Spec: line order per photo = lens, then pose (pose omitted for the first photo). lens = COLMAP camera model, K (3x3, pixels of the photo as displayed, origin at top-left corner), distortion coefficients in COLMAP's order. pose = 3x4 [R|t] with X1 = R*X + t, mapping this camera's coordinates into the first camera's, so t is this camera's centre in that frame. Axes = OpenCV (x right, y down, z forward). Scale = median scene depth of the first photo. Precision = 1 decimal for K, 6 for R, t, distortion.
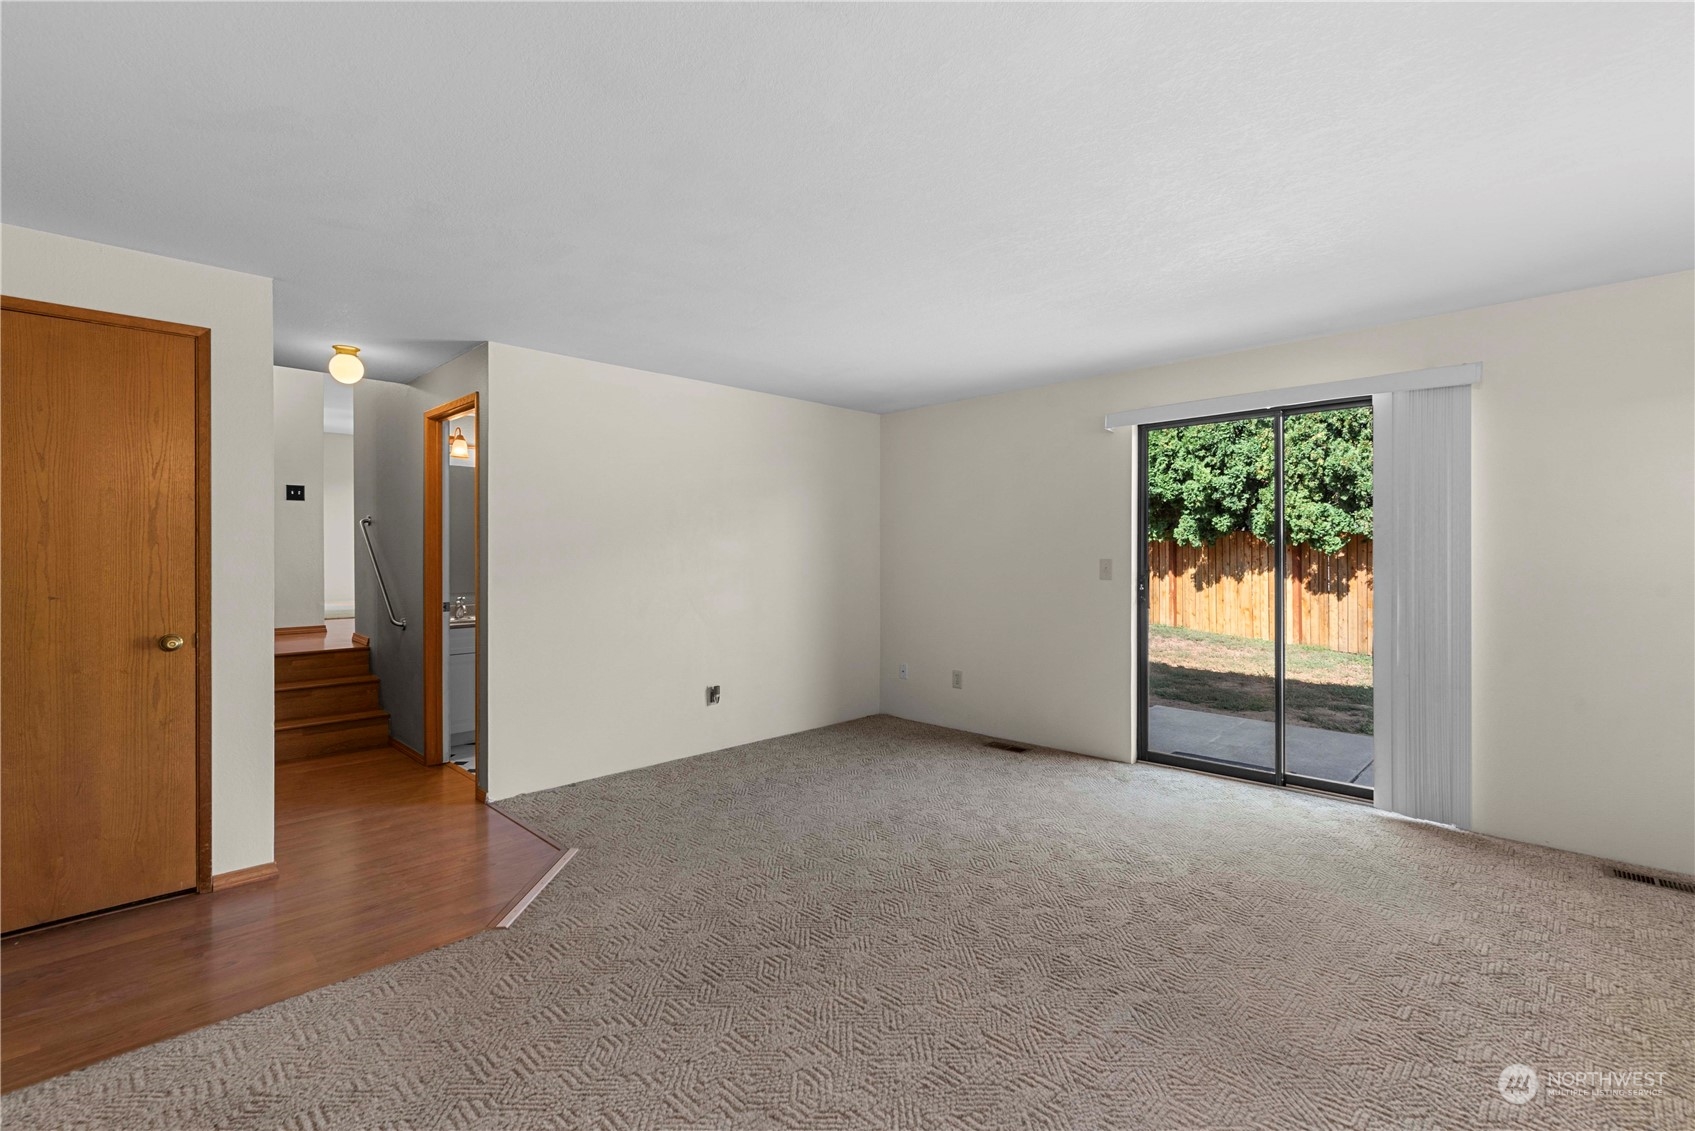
lens RADIAL K [[742.2, 0, 853.1], [0, 742.2, 555.6], [0, 0, 1]] dist [-0.001735, -0.001722]
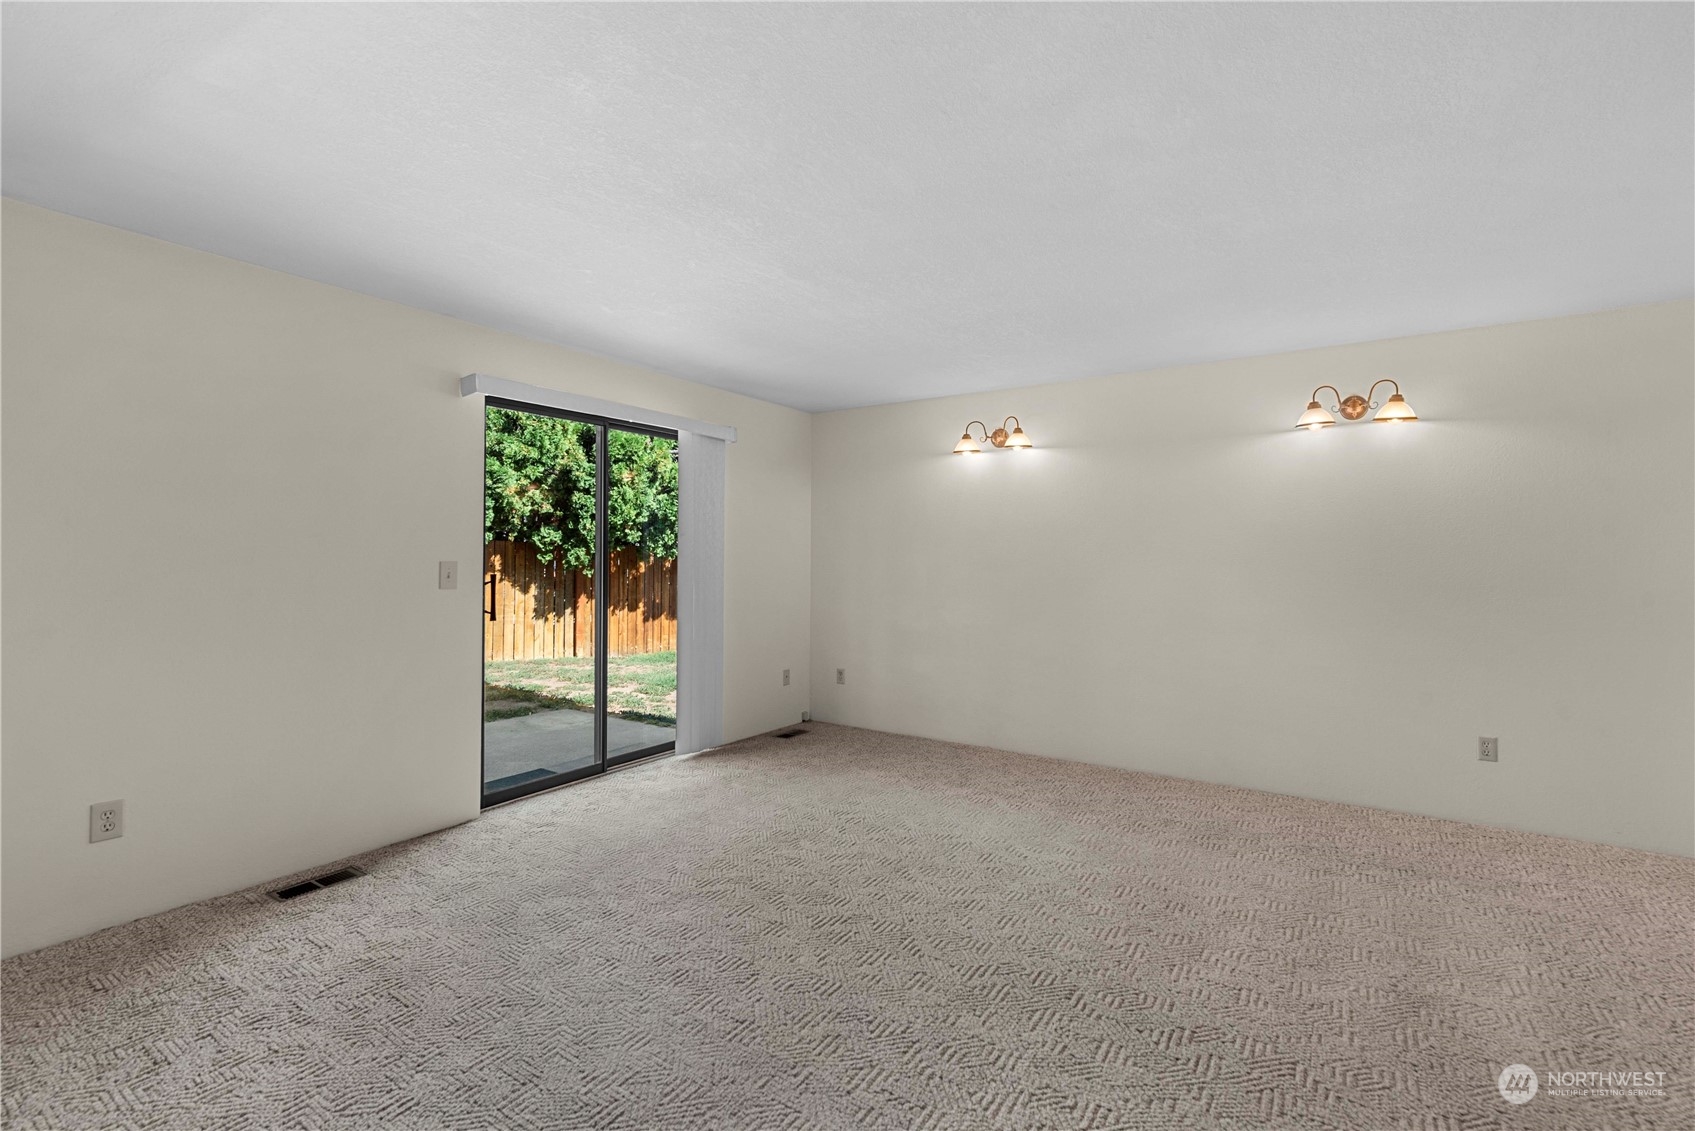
lens RADIAL K [[742.2, 0, 853.1], [0, 742.2, 555.6], [0, 0, 1]] dist [-0.001735, -0.001722]
pose [[-0.199675, 0.006615, 0.979840, -0.533088], [-0.001137, 0.999975, -0.006983, 0.006063], [-0.979861, -0.002509, -0.199663, 0.845634]]
